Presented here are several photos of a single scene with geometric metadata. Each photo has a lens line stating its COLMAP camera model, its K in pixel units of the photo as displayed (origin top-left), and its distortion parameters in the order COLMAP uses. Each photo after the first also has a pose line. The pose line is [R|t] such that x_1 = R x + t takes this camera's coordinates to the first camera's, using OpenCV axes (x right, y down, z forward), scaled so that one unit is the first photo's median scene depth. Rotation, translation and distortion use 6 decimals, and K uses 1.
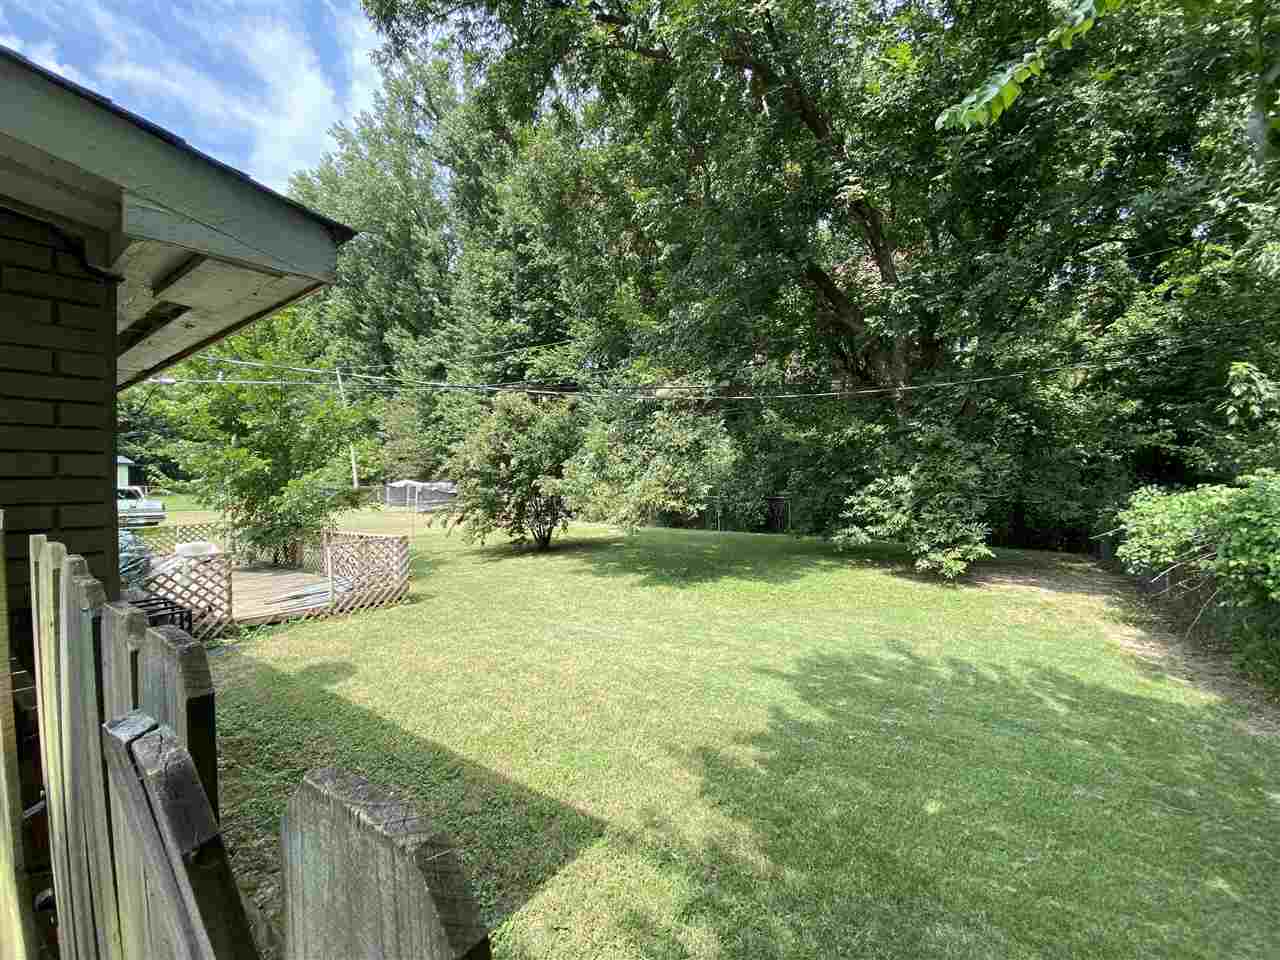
lens RADIAL K [[521.1, 0, 640.0], [0, 521.1, 480.0], [0, 0, 1]] dist [0.008330, -0.017286]
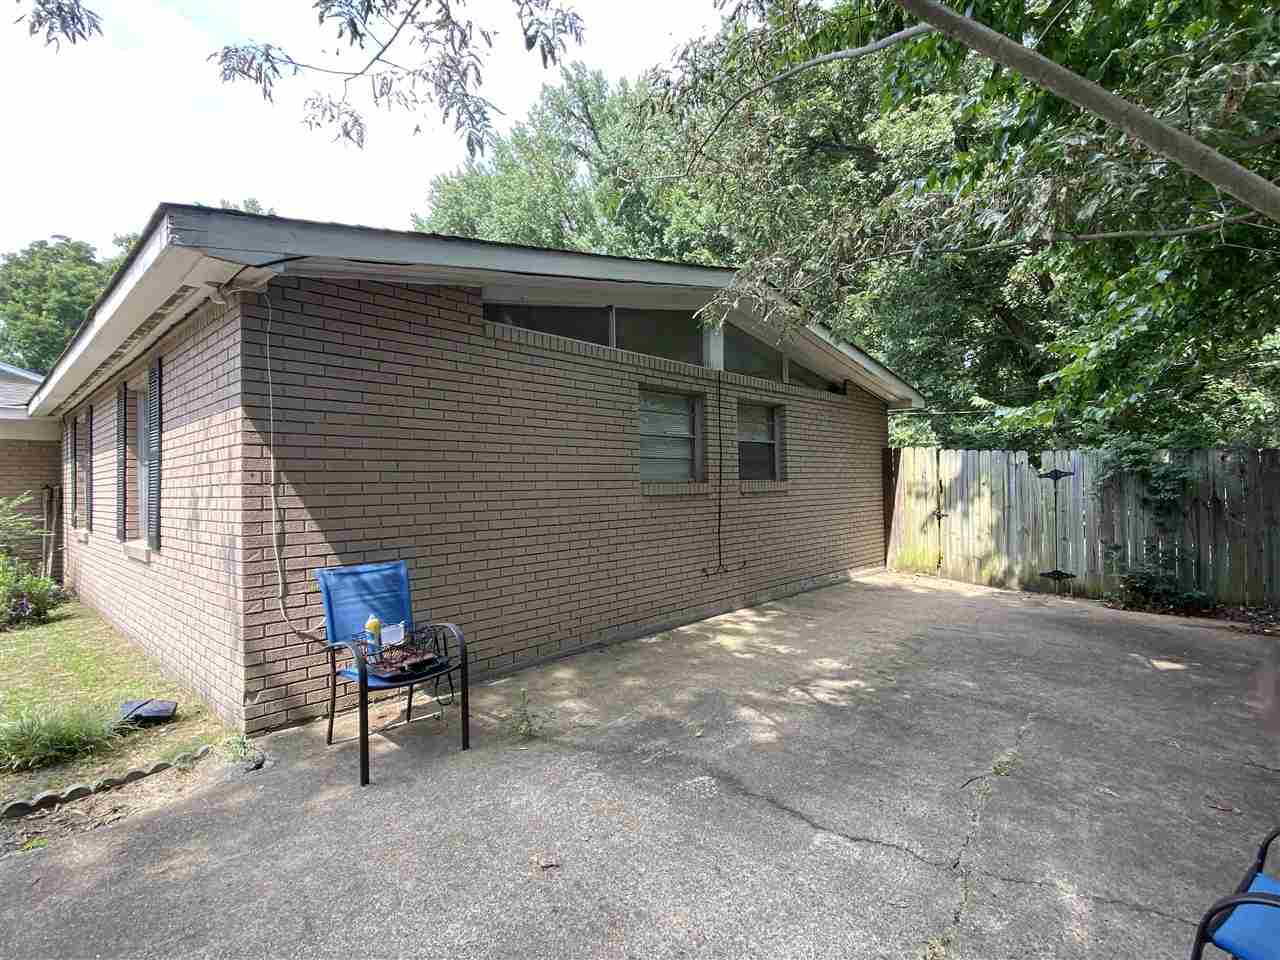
lens RADIAL K [[636.7, 0, 649.9], [0, 636.7, 479.4], [0, 0, 1]] dist [0.029964, -0.035861]
pose [[0.991454, 0.001272, -0.130449, -0.120171], [-0.002278, 0.999969, -0.007561, 0.019185], [0.130435, 0.007793, 0.991426, -0.270523]]
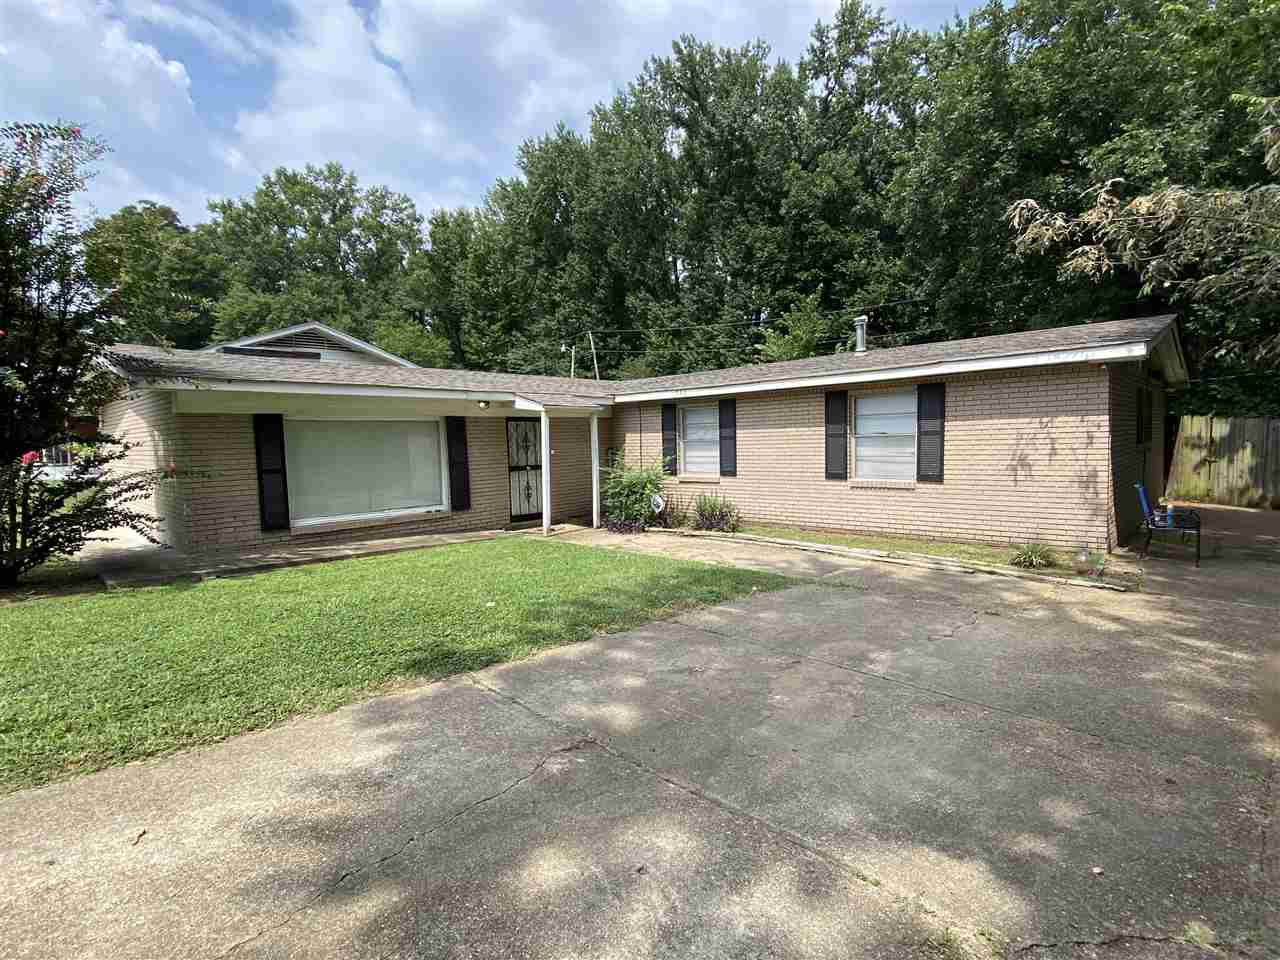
lens RADIAL K [[640.4, 0, 640.0], [0, 640.4, 480.0], [0, 0, 1]] dist [0.034259, -0.035809]
pose [[0.989680, 0.003072, -0.143260, -0.346136], [0.006775, 0.997649, 0.068197, 0.013059], [0.143132, -0.068464, 0.987333, -0.451719]]
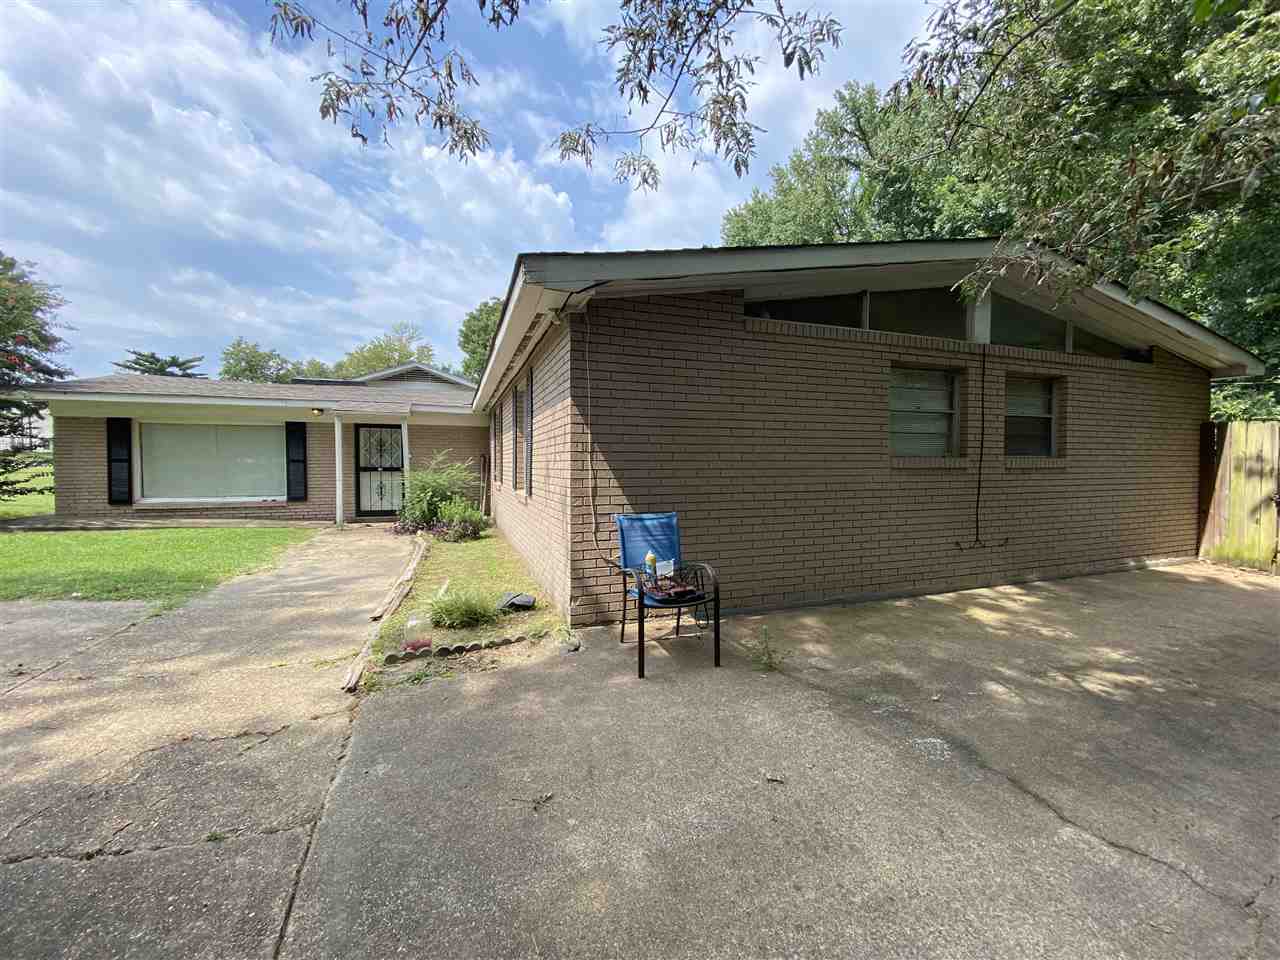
lens RADIAL K [[521.1, 0, 640.0], [0, 521.1, 480.0], [0, 0, 1]] dist [0.008330, -0.017286]
pose [[0.817719, 0.038857, -0.574304, -0.117286], [-0.017589, 0.998940, 0.042542, 0.020875], [0.575349, -0.024686, 0.817536, -0.263870]]
